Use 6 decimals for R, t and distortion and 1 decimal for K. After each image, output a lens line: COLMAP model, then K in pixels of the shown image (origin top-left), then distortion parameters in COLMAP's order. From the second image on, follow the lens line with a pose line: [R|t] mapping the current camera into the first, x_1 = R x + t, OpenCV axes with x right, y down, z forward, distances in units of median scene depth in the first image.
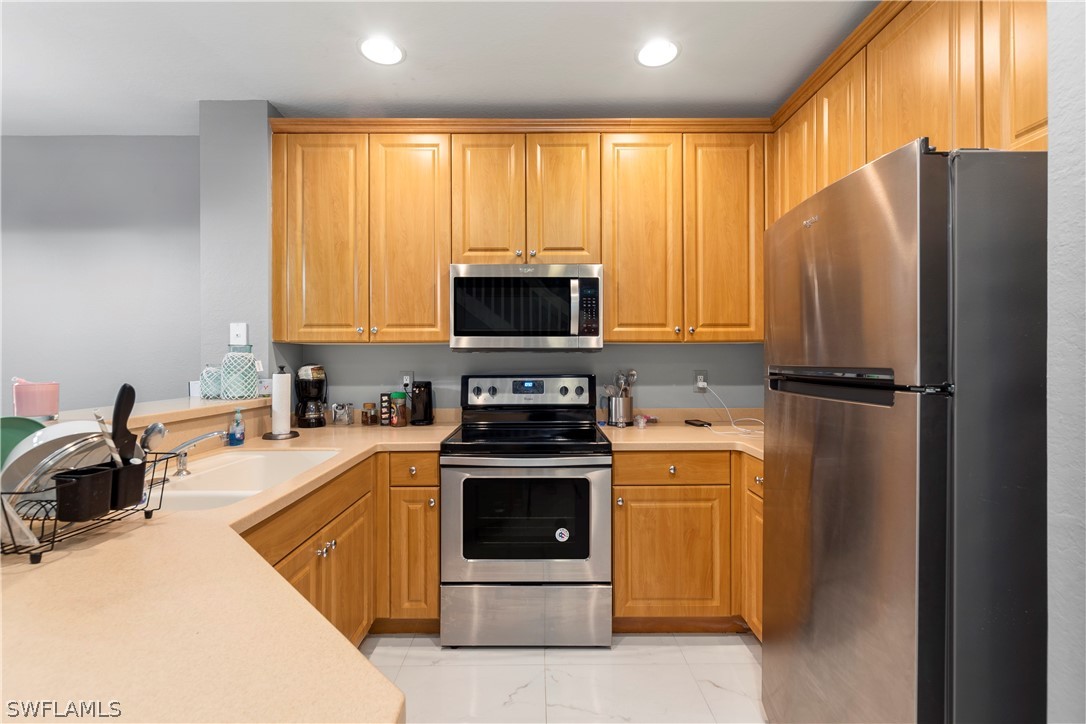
lens RADIAL K [[474.3, 0, 543.1], [0, 474.3, 347.2], [0, 0, 1]] dist [-0.000484, -0.000511]
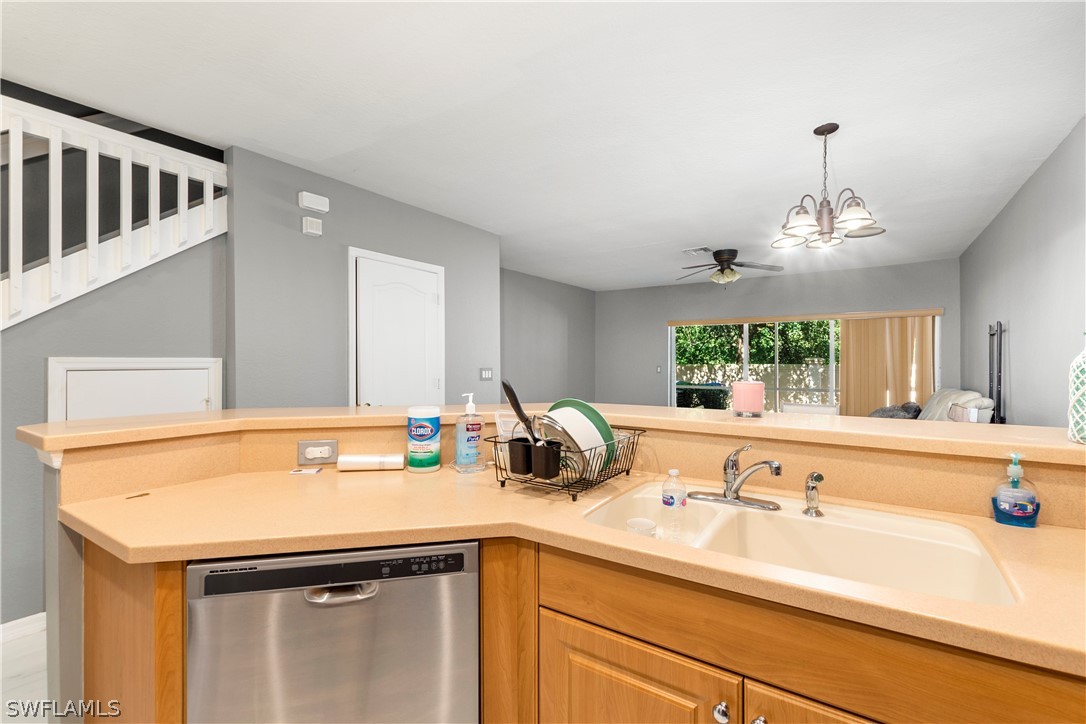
lens RADIAL K [[471.5, 0, 543.0], [0, 471.5, 362.0], [0, 0, 1]] dist [0.001334, -0.000016]
pose [[-0.563293, 0.009571, -0.826202, 0.068687], [0.024706, 0.999681, -0.005263, 0.013123], [0.825888, -0.023377, -0.563349, 0.723372]]
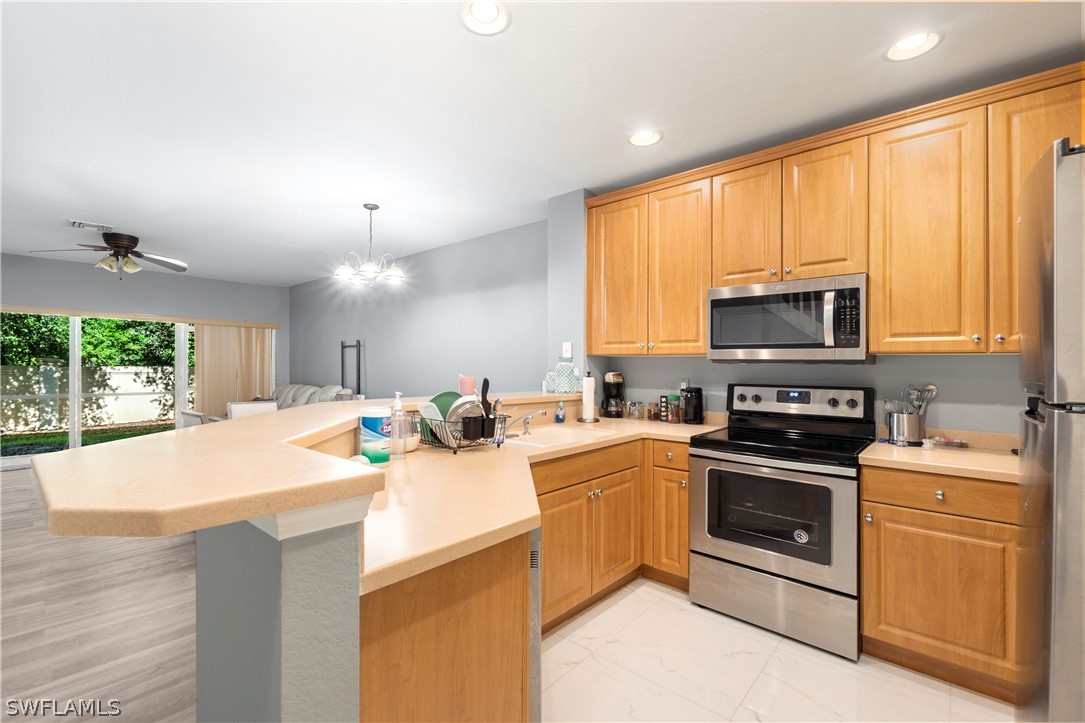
lens RADIAL K [[473.9, 0, 542.6], [0, 473.9, 346.7], [0, 0, 1]] dist [-0.000484, -0.000511]
pose [[0.750031, -0.016199, -0.661204, 0.273041], [0.002537, 0.999763, -0.021616, -0.005674], [0.661398, 0.014535, 0.749894, -0.159089]]
